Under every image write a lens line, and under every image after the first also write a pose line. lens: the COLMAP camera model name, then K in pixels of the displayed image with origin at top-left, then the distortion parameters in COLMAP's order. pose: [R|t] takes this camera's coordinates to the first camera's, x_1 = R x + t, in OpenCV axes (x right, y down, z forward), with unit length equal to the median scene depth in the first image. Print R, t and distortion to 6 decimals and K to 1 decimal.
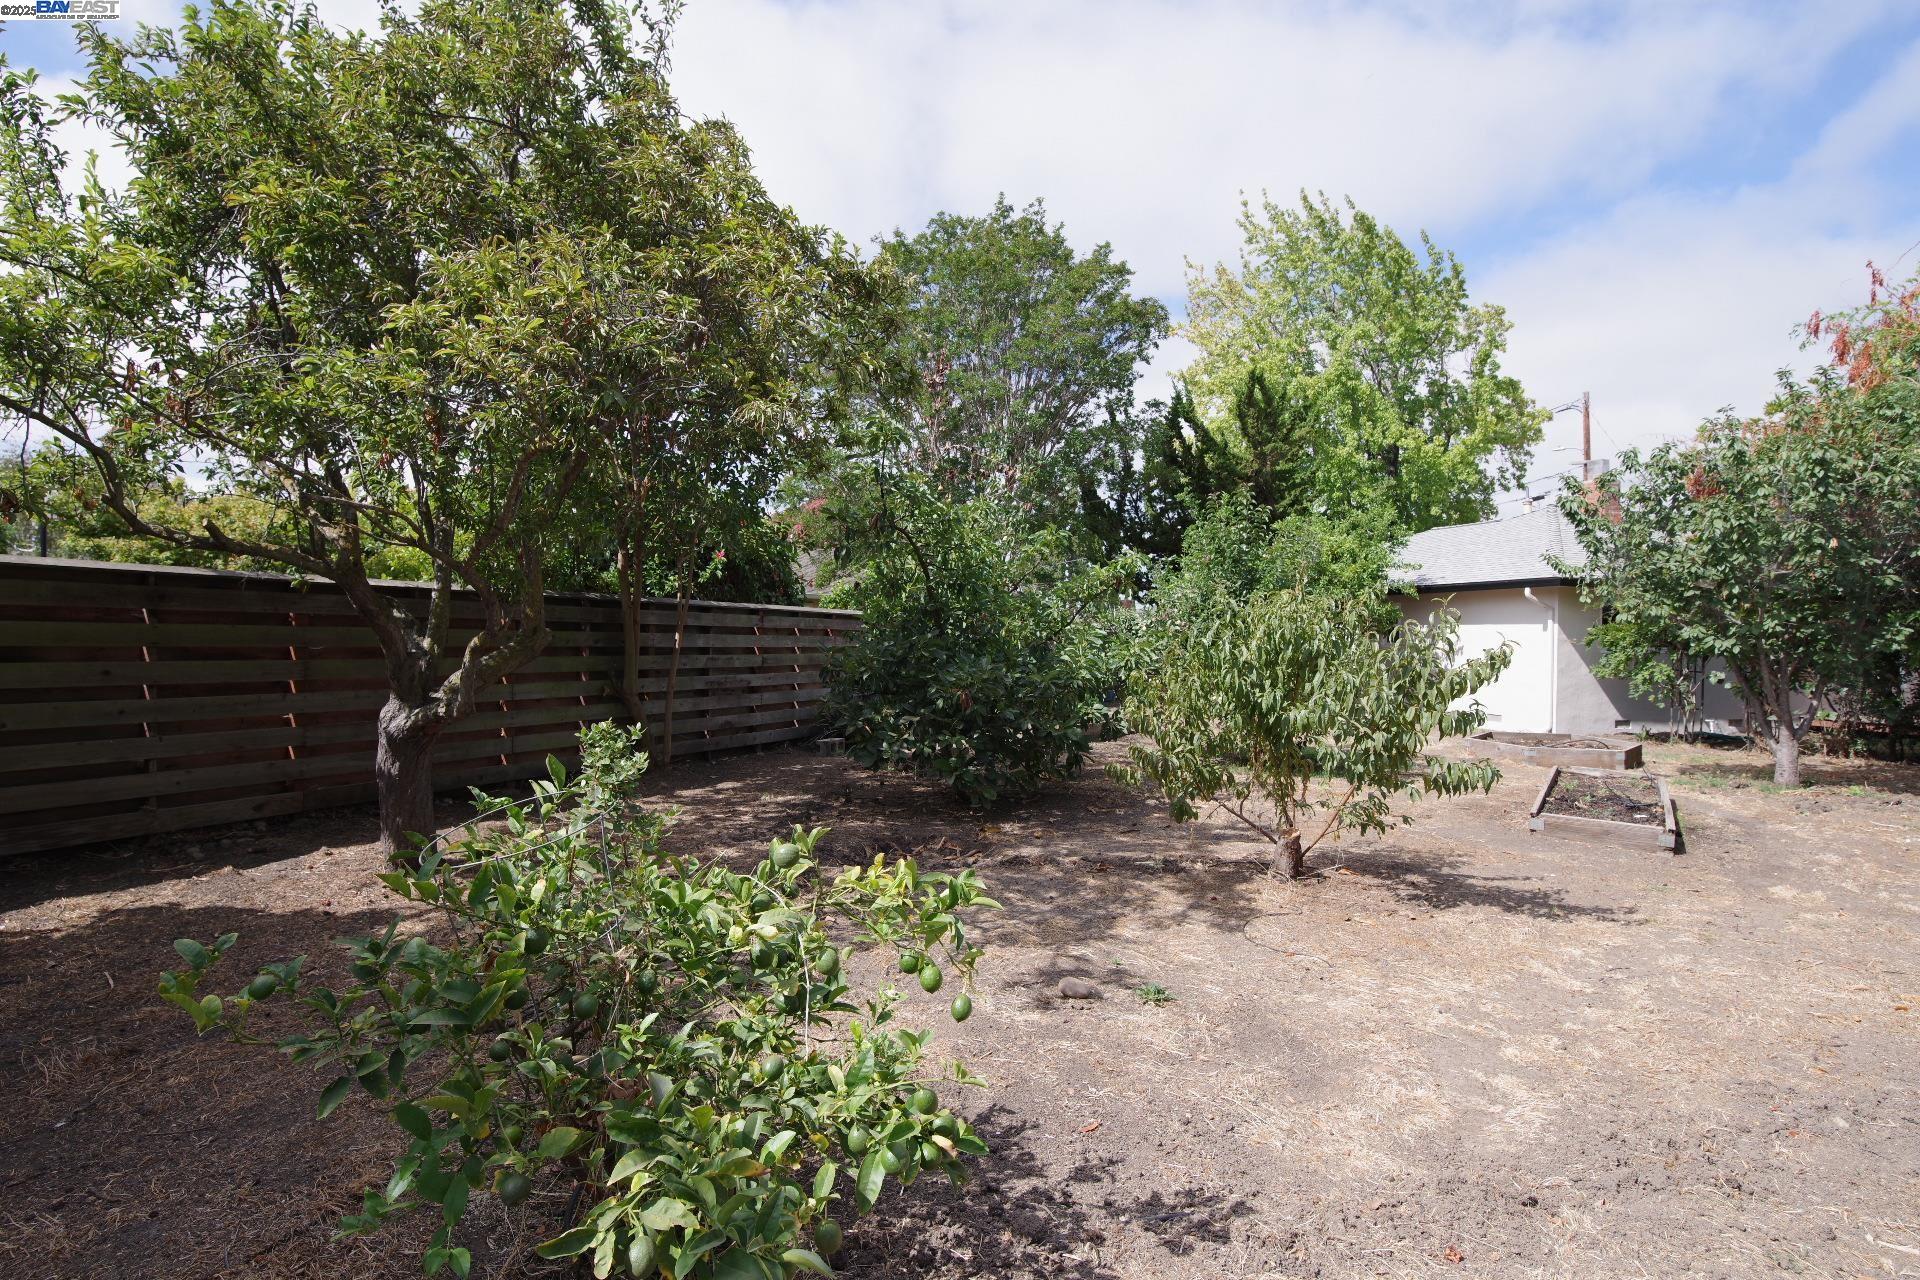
lens RADIAL K [[935.6, 0, 960.0], [0, 935.6, 640.0], [0, 0, 1]] dist [-0.016159, -0.000258]
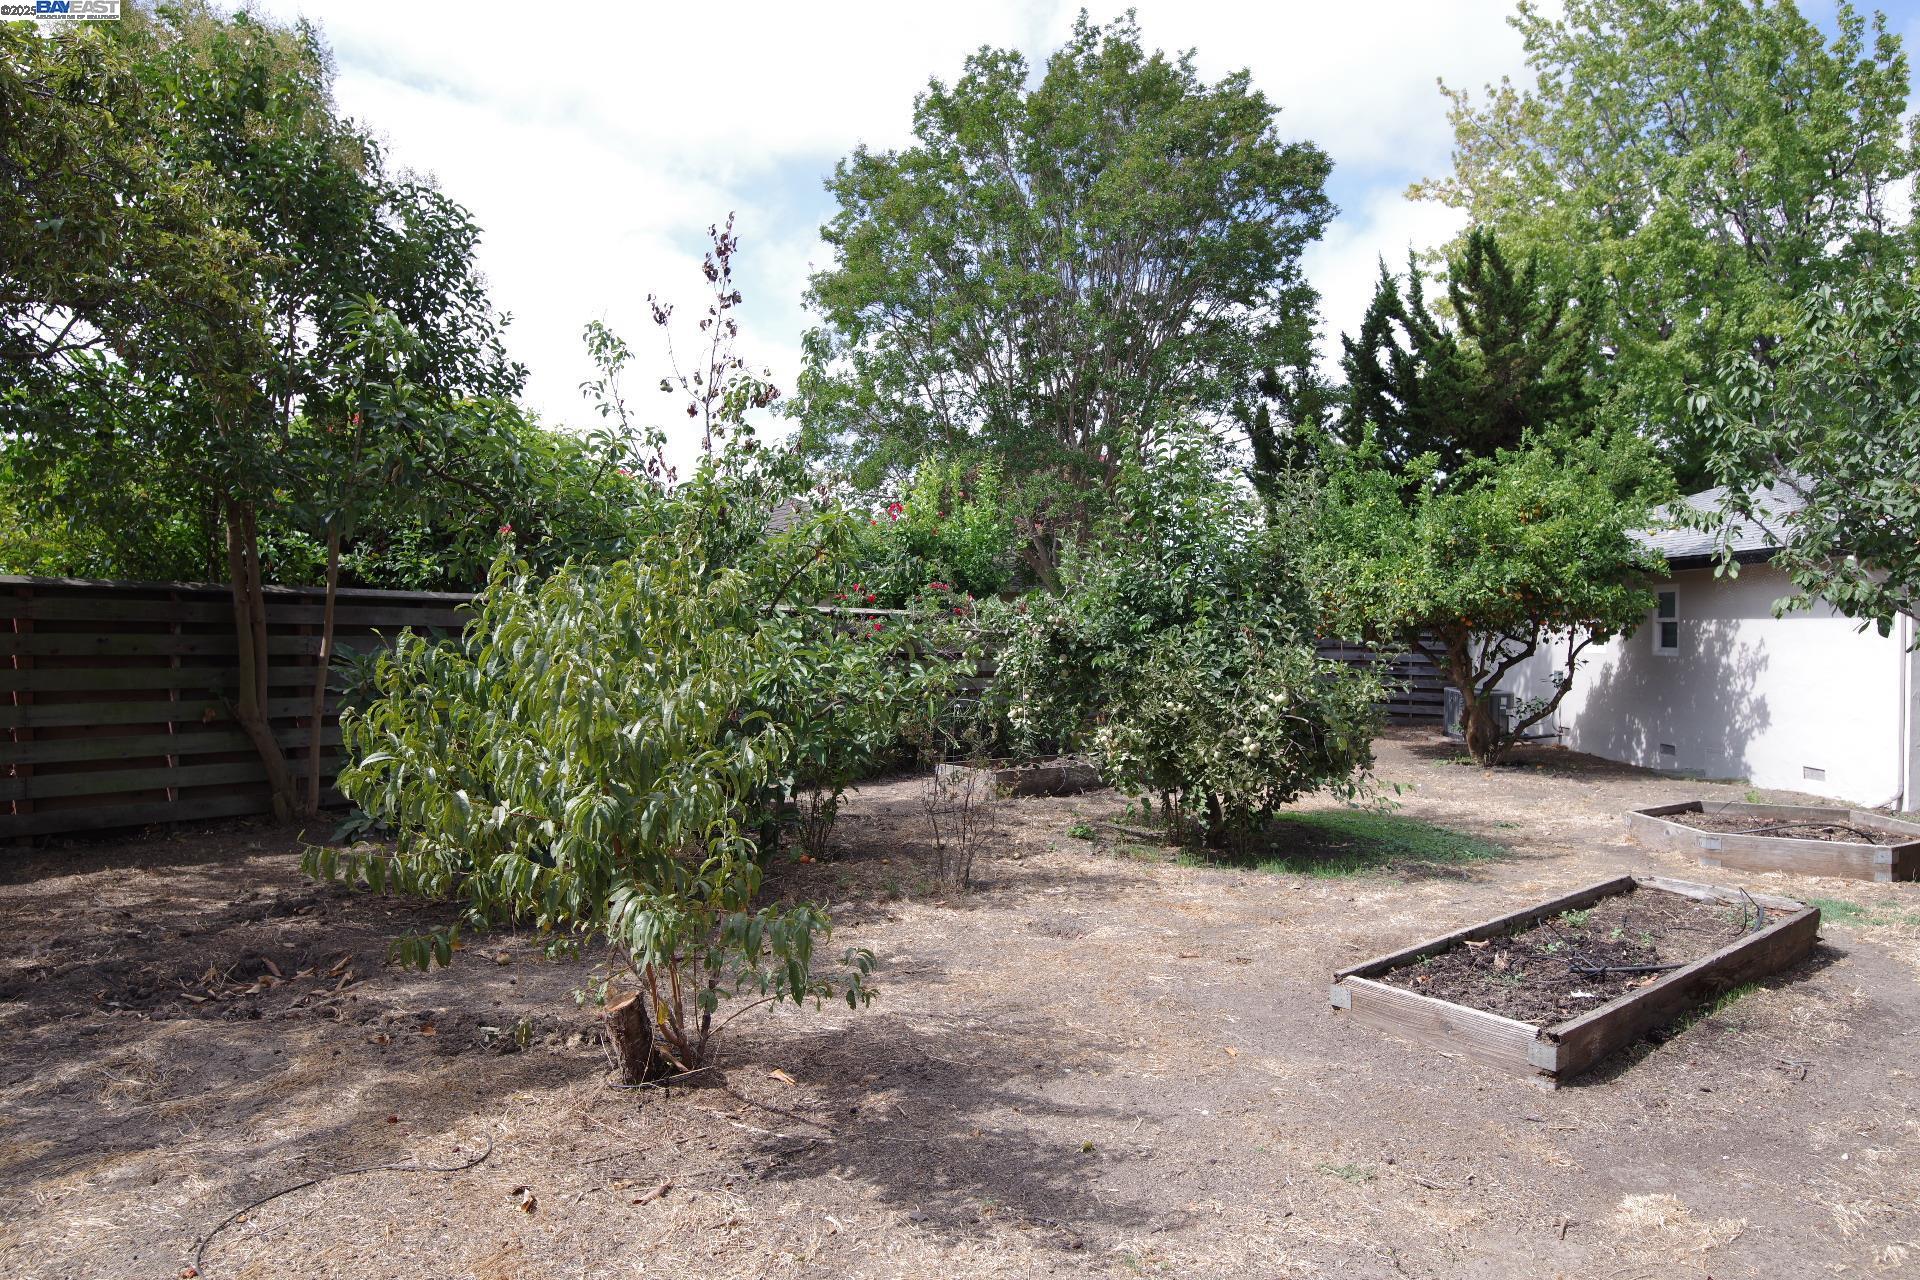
lens RADIAL K [[1210.0, 0, 952.0], [0, 1210.0, 632.7], [0, 0, 1]] dist [0.021036, -0.005813]
pose [[0.972136, -0.002294, -0.234405, 0.162029], [0.000826, 0.999979, -0.006361, -0.001427], [0.234414, 0.005990, 0.972118, 0.079457]]
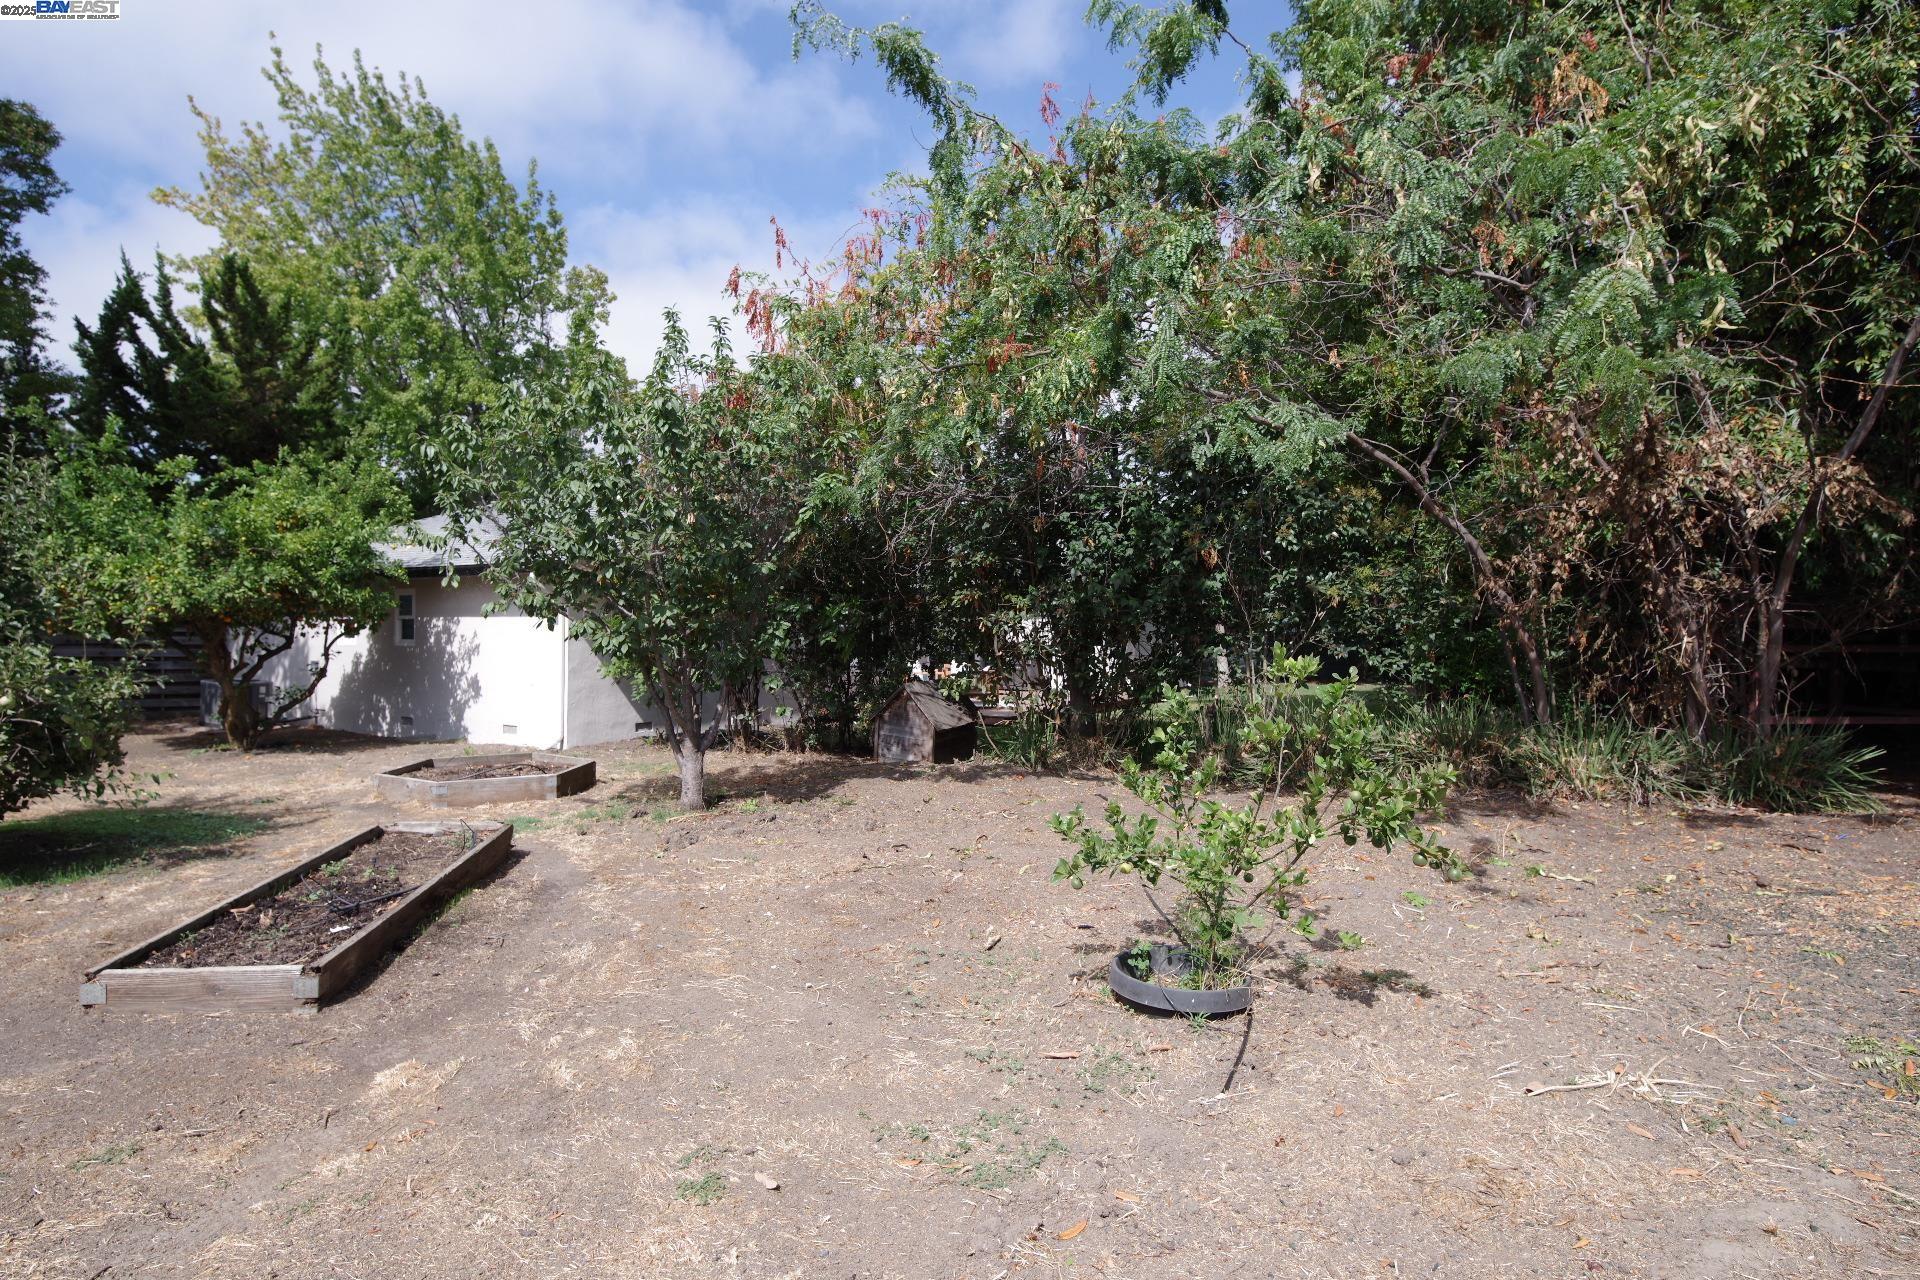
lens RADIAL K [[1005.4, 0, 958.2], [0, 1005.4, 629.5], [0, 0, 1]] dist [-0.000053, -0.001911]
pose [[0.698806, -0.008290, 0.715263, 0.158585], [0.009157, 0.999955, 0.002642, -0.002290], [-0.715253, 0.004703, 0.698850, 0.069149]]
